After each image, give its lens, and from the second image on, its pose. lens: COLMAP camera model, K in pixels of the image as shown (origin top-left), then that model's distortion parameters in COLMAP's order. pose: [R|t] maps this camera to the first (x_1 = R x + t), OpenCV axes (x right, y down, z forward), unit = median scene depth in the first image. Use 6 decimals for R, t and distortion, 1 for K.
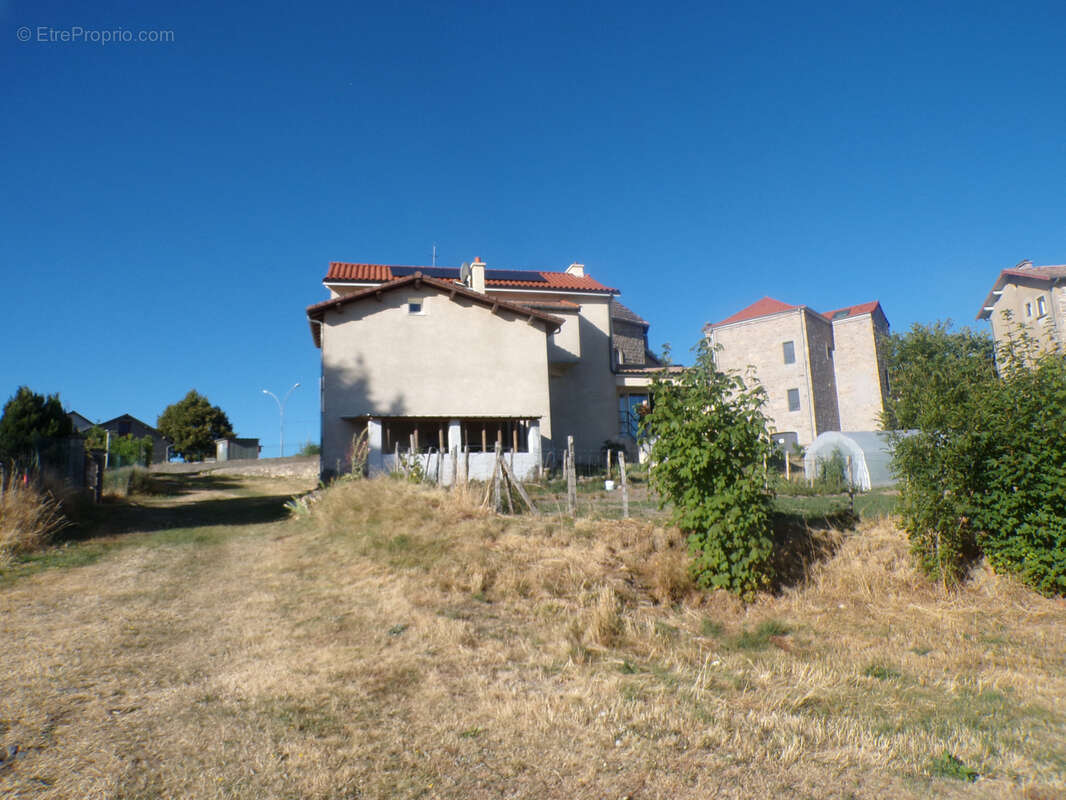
lens RADIAL K [[719.1, 0, 531.7], [0, 719.1, 401.4], [0, 0, 1]] dist [-0.048614, 0.021526]
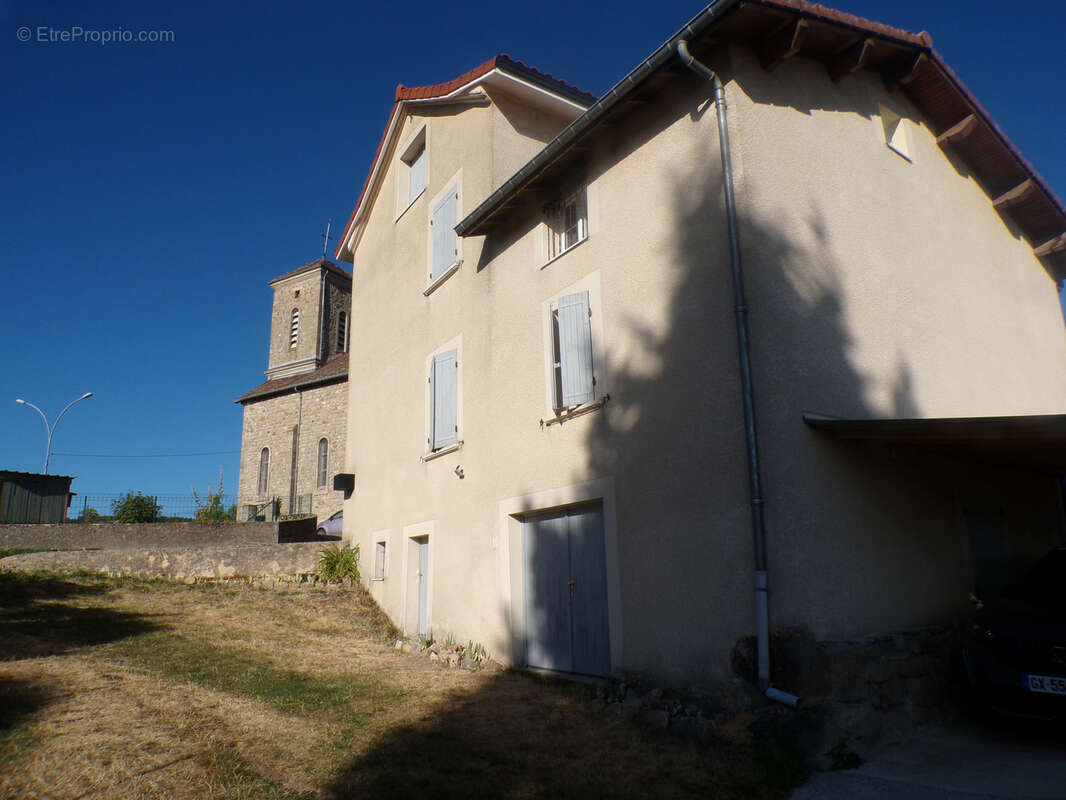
lens RADIAL K [[719.1, 0, 531.7], [0, 719.1, 401.4], [0, 0, 1]] dist [-0.048614, 0.021526]
pose [[0.936560, 0.106099, 0.334064, -0.437989], [-0.073633, 0.991373, -0.108429, 0.052473], [-0.342686, 0.076952, 0.936293, 0.774398]]
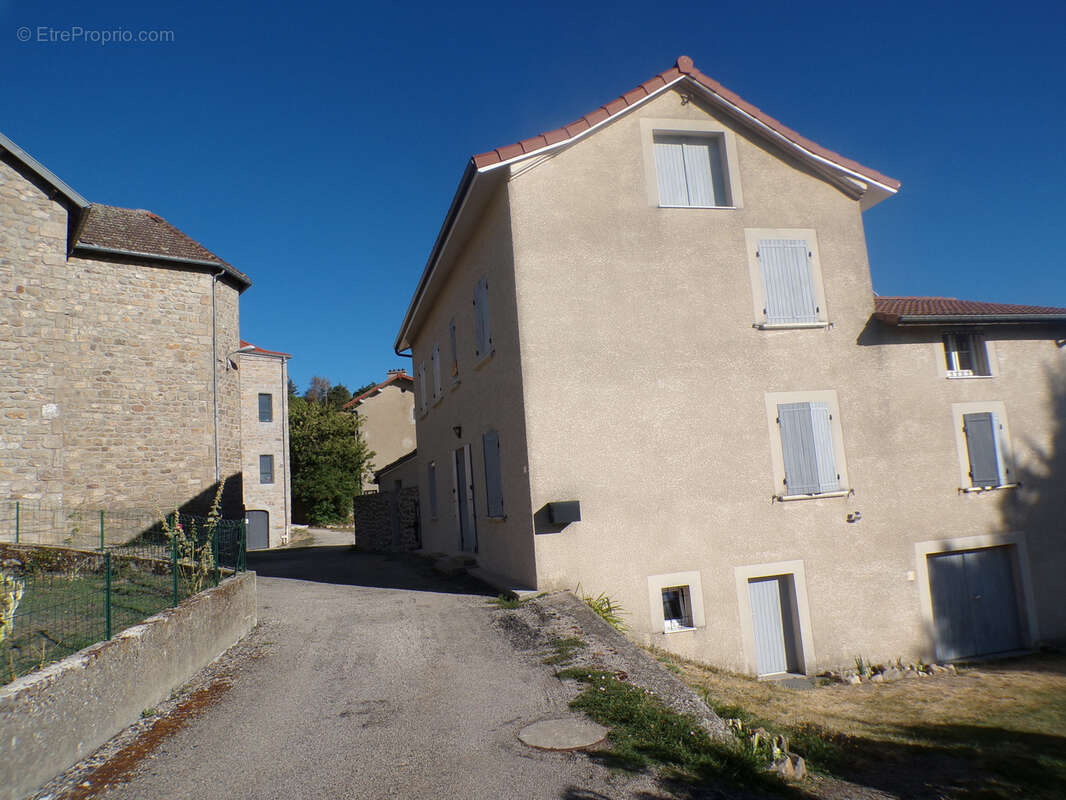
lens RADIAL K [[719.1, 0, 531.7], [0, 719.1, 401.4], [0, 0, 1]] dist [-0.048614, 0.021526]
pose [[0.016281, 0.176694, 0.984131, -0.848748], [-0.084643, 0.980972, -0.174726, 0.077926], [-0.996278, -0.080455, 0.030927, 1.429958]]
